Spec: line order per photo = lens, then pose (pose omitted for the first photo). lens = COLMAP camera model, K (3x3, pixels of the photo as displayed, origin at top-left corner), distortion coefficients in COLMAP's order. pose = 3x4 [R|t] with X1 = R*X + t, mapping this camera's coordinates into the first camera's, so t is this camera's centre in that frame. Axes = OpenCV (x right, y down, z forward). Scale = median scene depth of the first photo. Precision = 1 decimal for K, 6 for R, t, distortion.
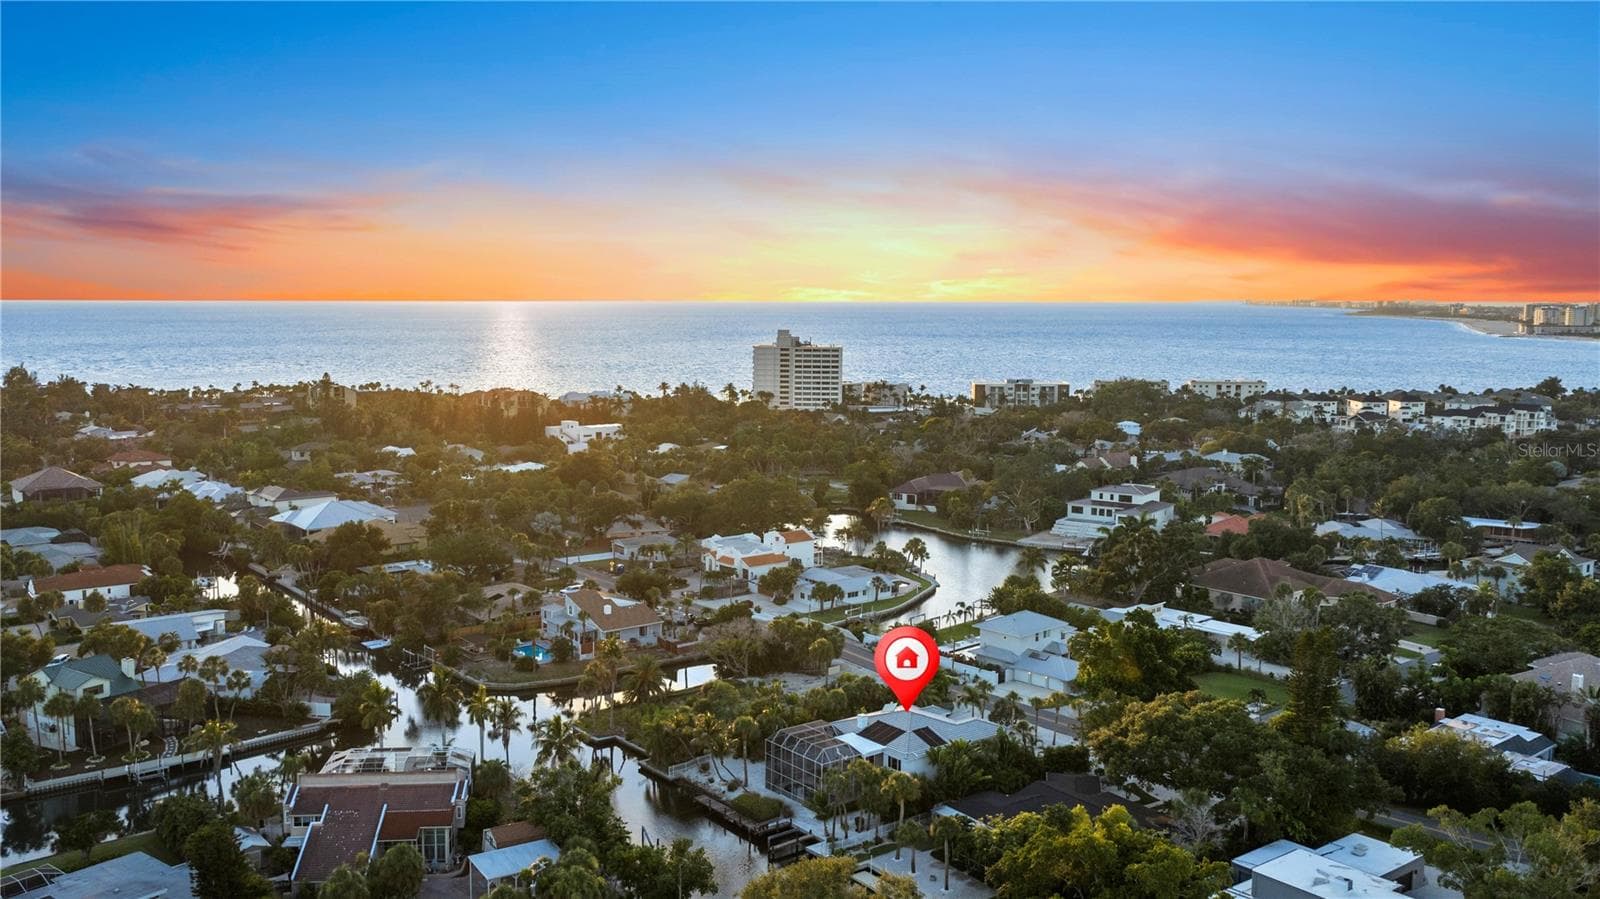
lens RADIAL K [[1301.8, 0, 752.0], [0, 1301.8, 451.7], [0, 0, 1]] dist [-0.048913, -0.000655]
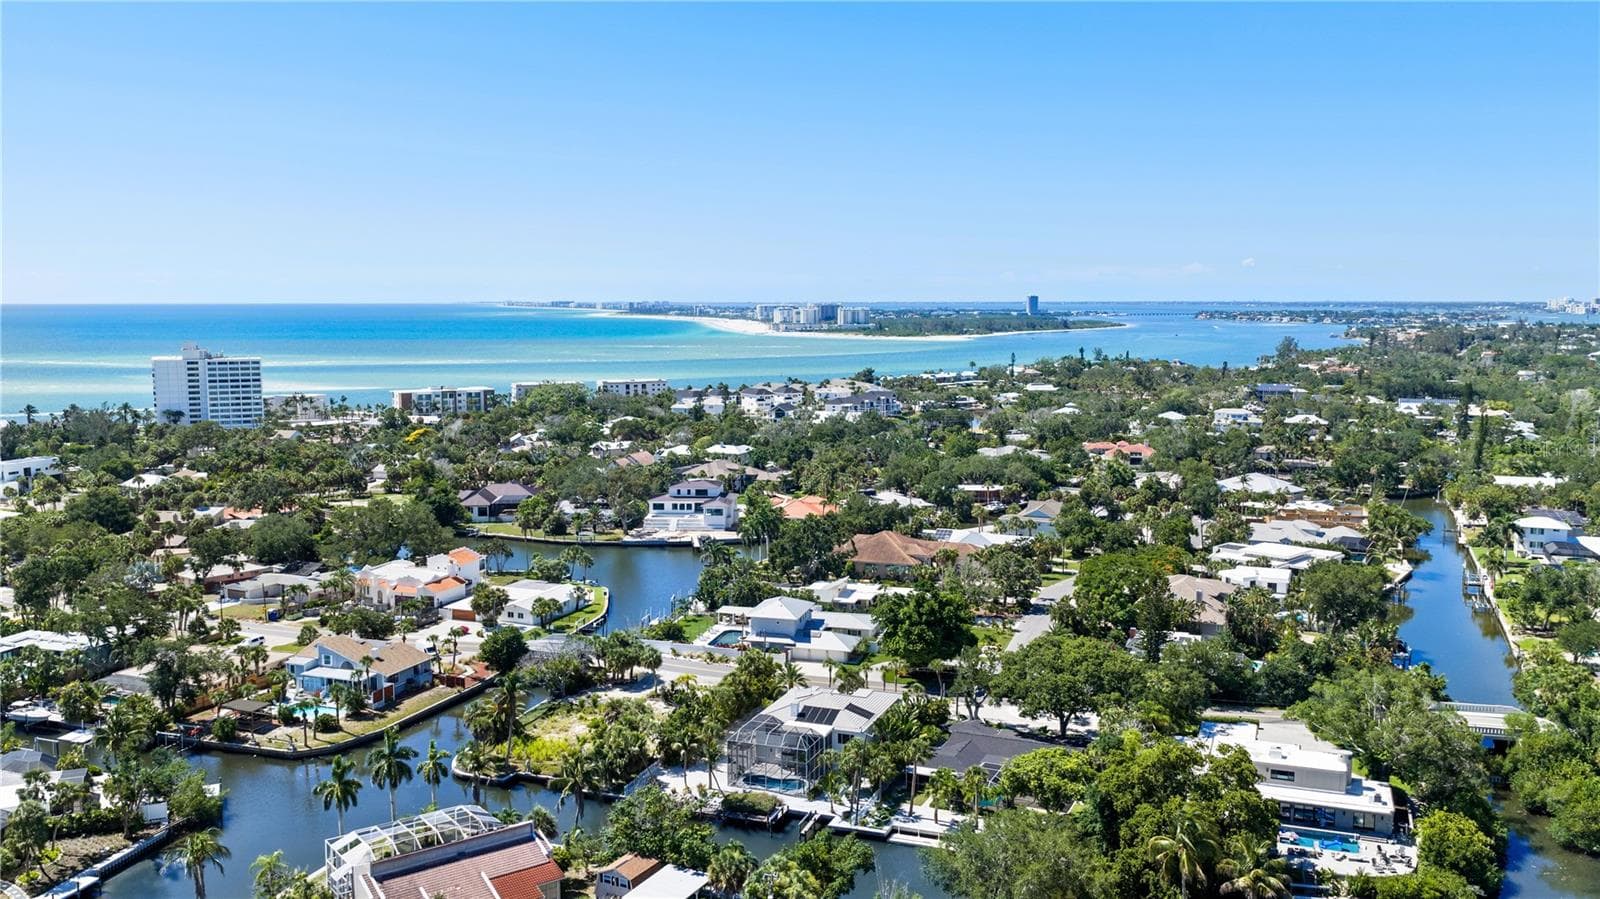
lens RADIAL K [[1318.5, 0, 800.0], [0, 1318.5, 449.5], [0, 0, 1]] dist [0.011390, 0.002660]
pose [[0.824324, -0.061664, 0.562750, -0.144743], [0.064523, 0.997806, 0.014821, -0.005765], [-0.562430, 0.024093, 0.826494, 0.026326]]
